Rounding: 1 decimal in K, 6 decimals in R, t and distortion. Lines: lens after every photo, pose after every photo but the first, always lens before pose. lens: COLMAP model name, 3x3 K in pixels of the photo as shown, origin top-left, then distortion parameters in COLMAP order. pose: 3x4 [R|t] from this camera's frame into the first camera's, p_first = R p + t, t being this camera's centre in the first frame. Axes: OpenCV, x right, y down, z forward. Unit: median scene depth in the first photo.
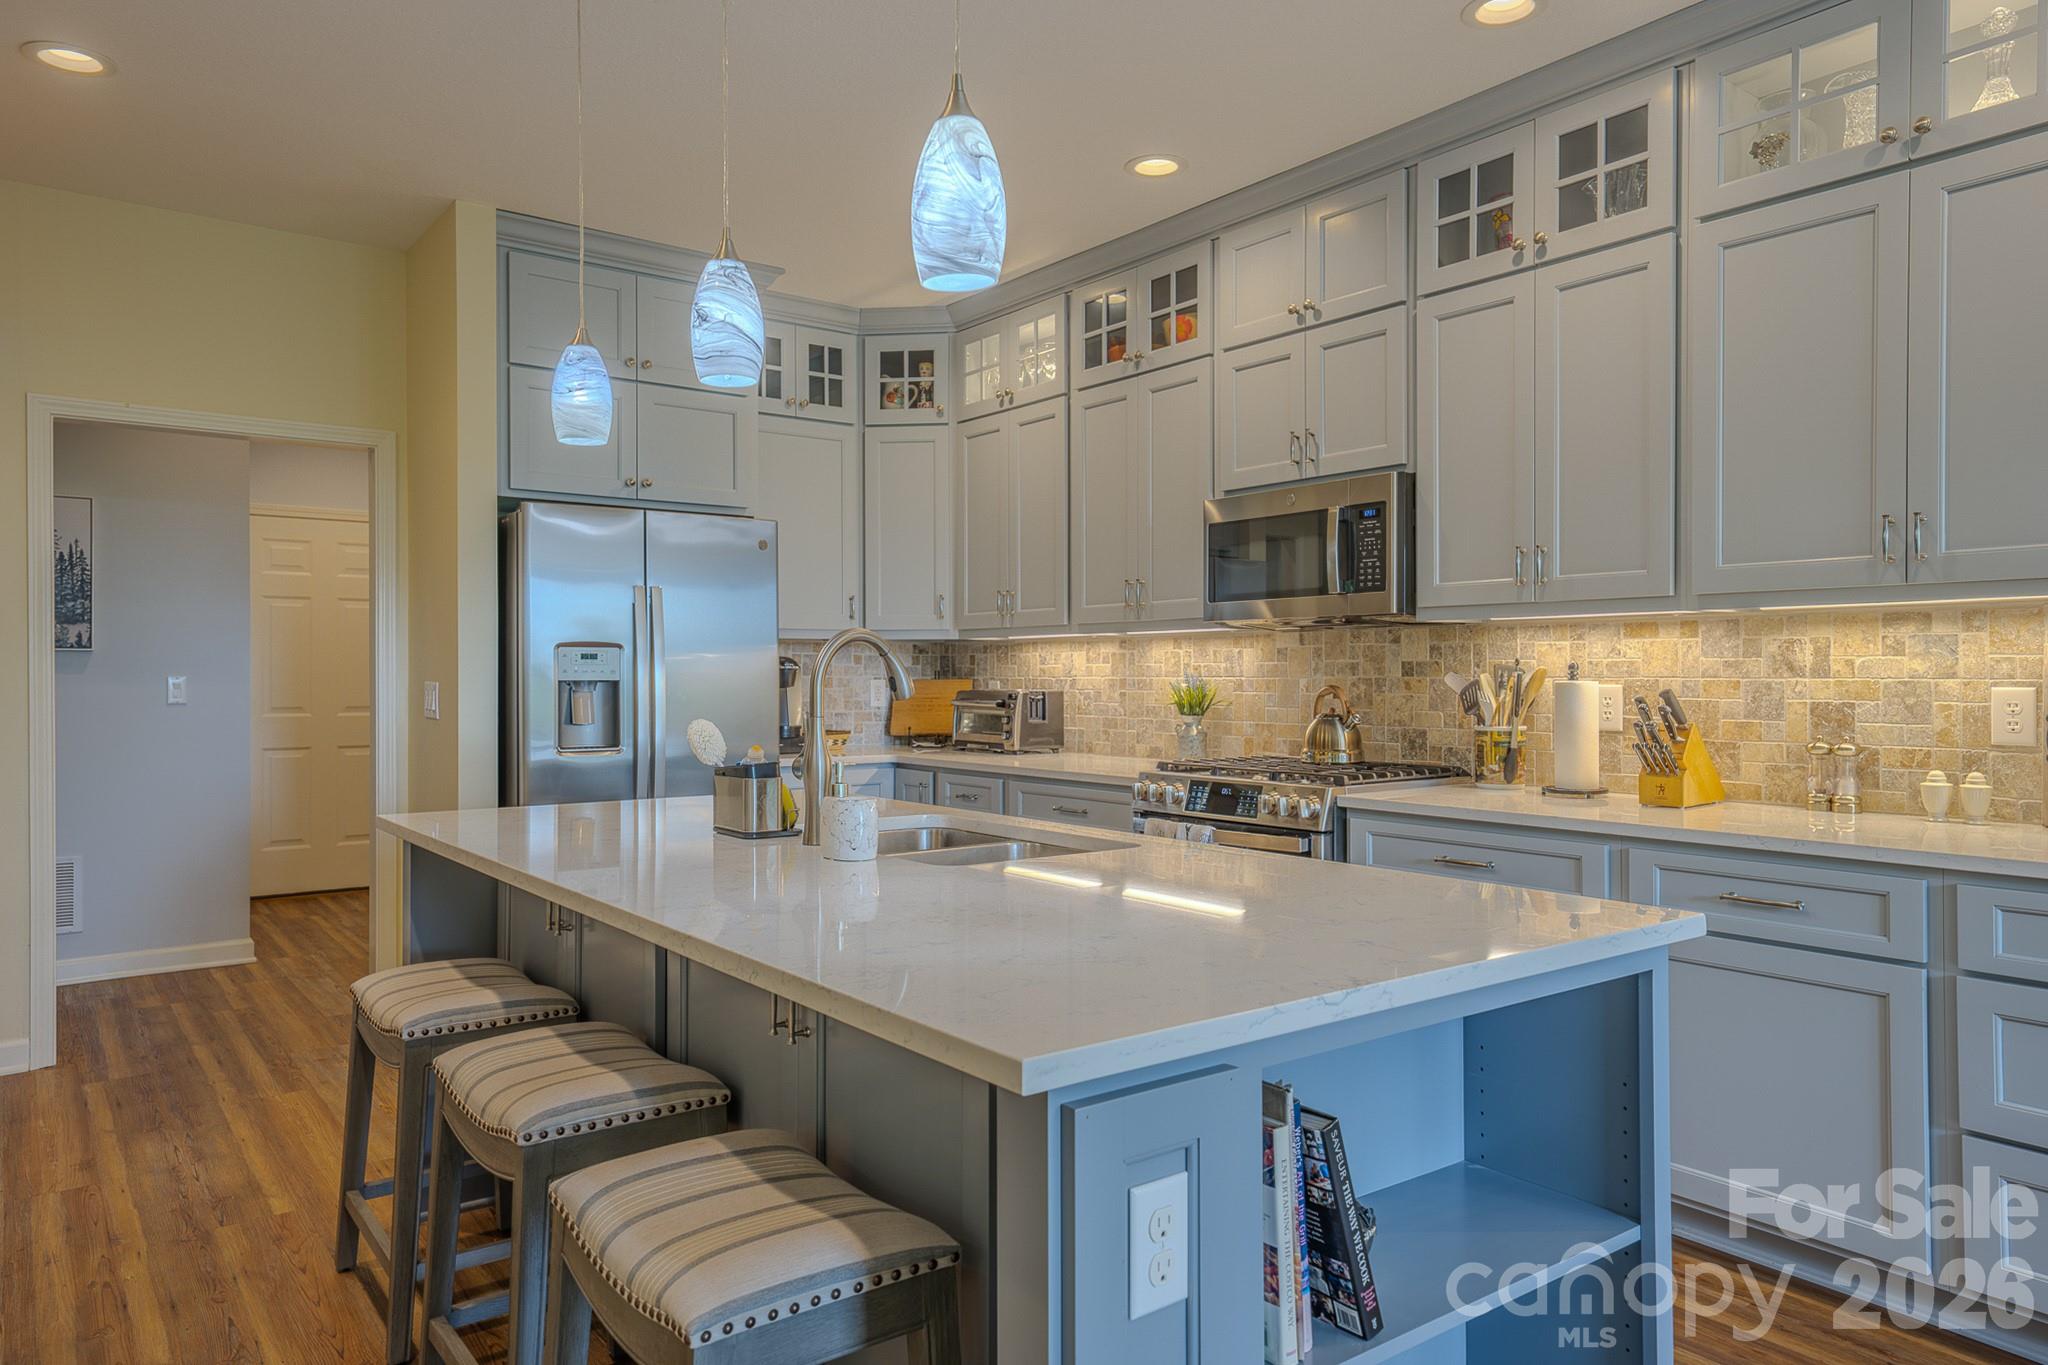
lens RADIAL K [[1360.8, 0, 1025.8], [0, 1360.8, 679.1], [0, 0, 1]] dist [0.029943, -0.000169]
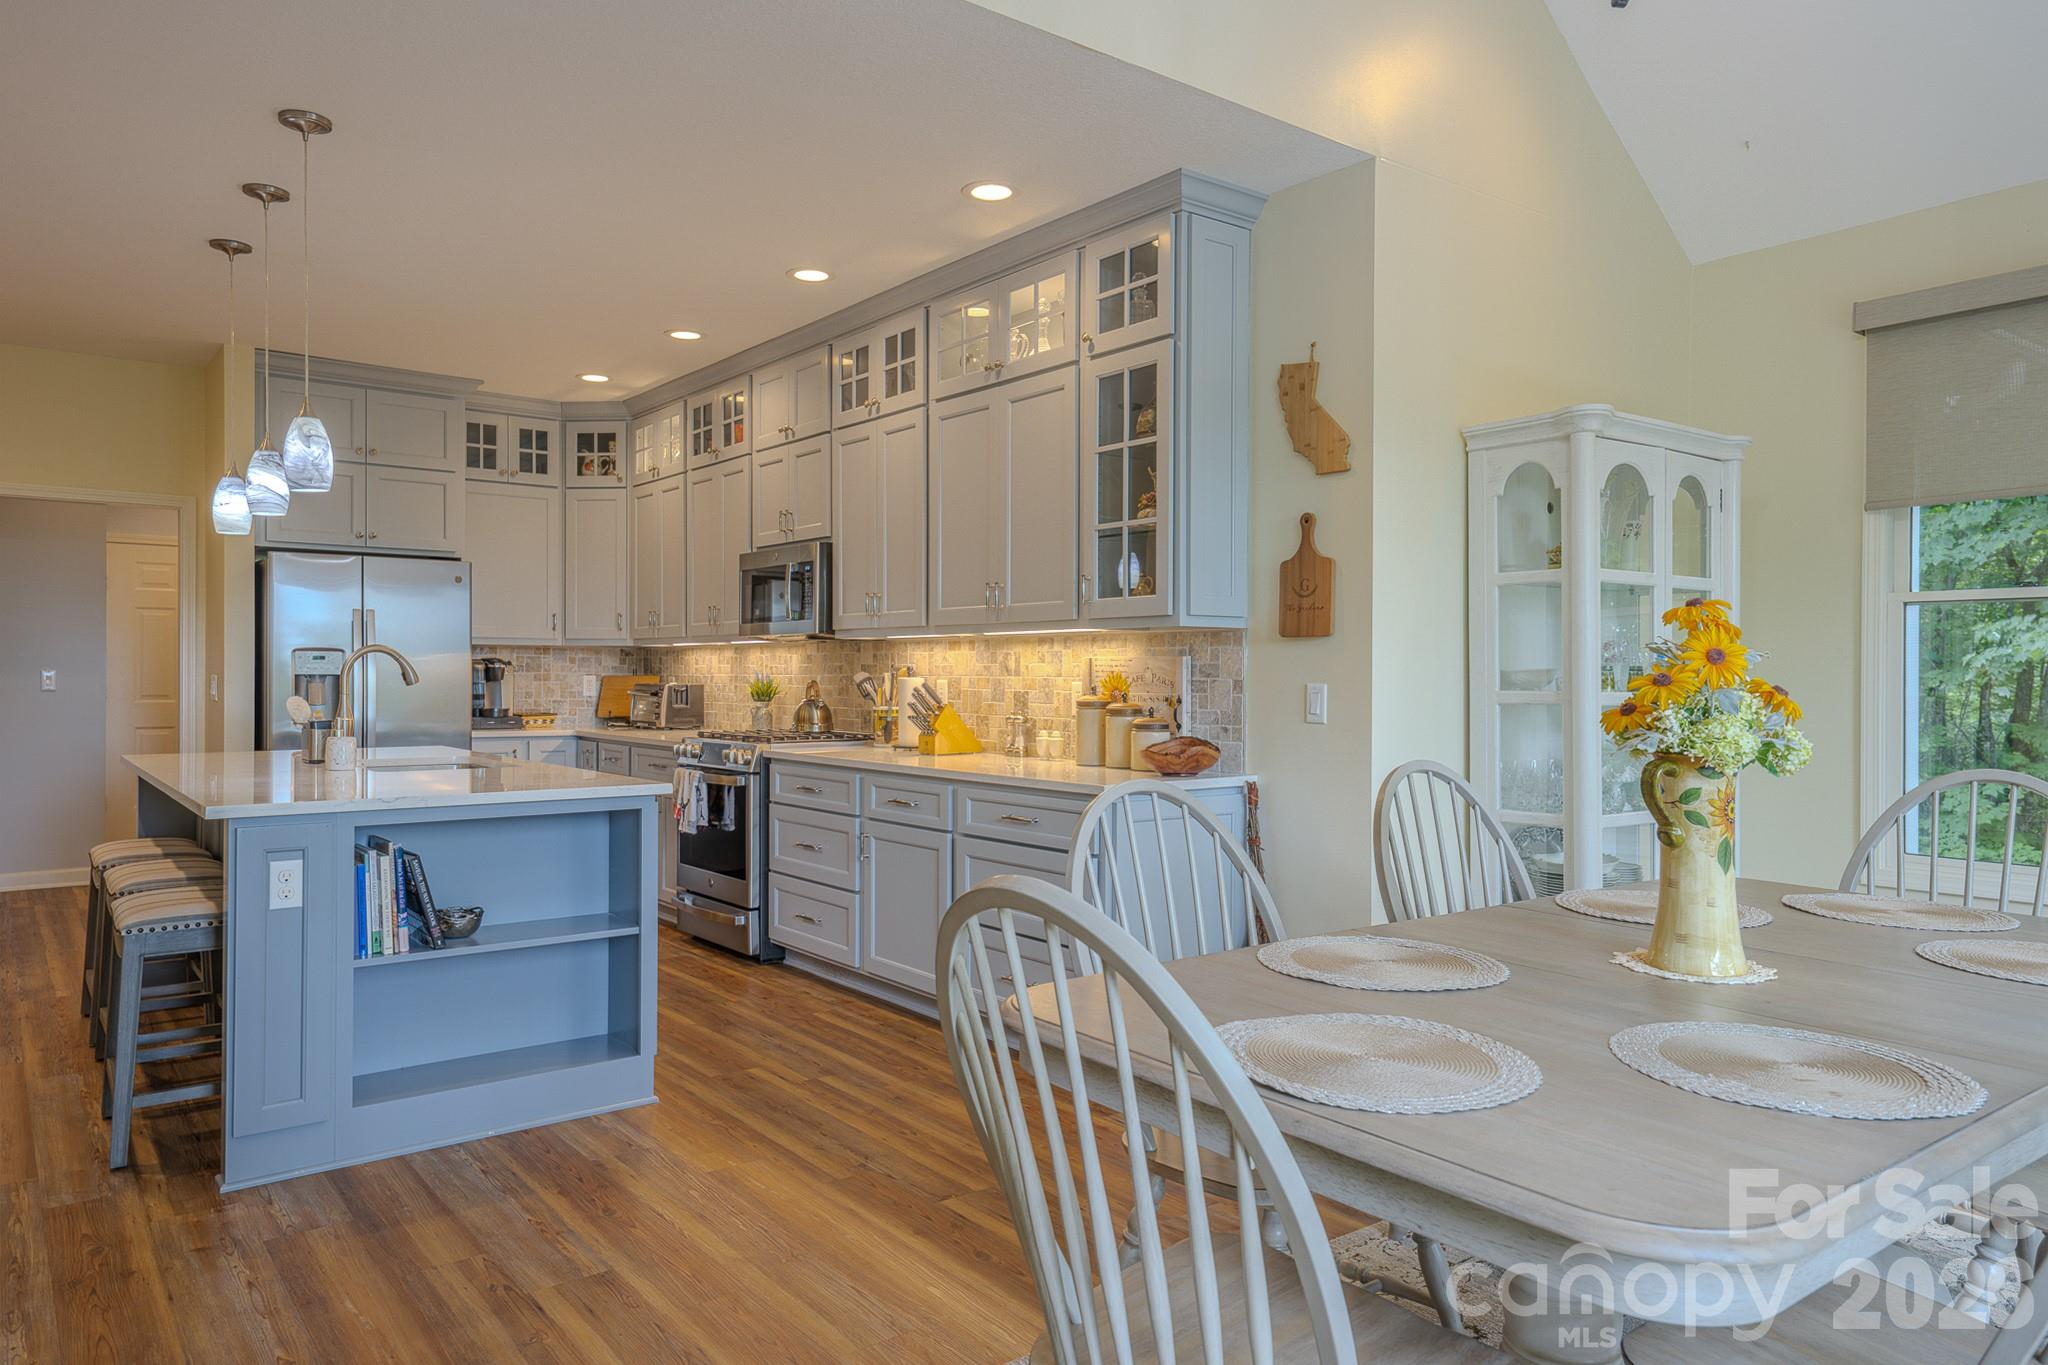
lens RADIAL K [[1360.8, 0, 1020.7], [0, 1360.8, 679.6], [0, 0, 1]] dist [0.029943, -0.000169]
pose [[0.999936, 0.005204, 0.010031, 0.406572], [-0.005216, 0.999986, 0.001196, 0.000887], [-0.010025, -0.001248, 0.999949, -0.457817]]
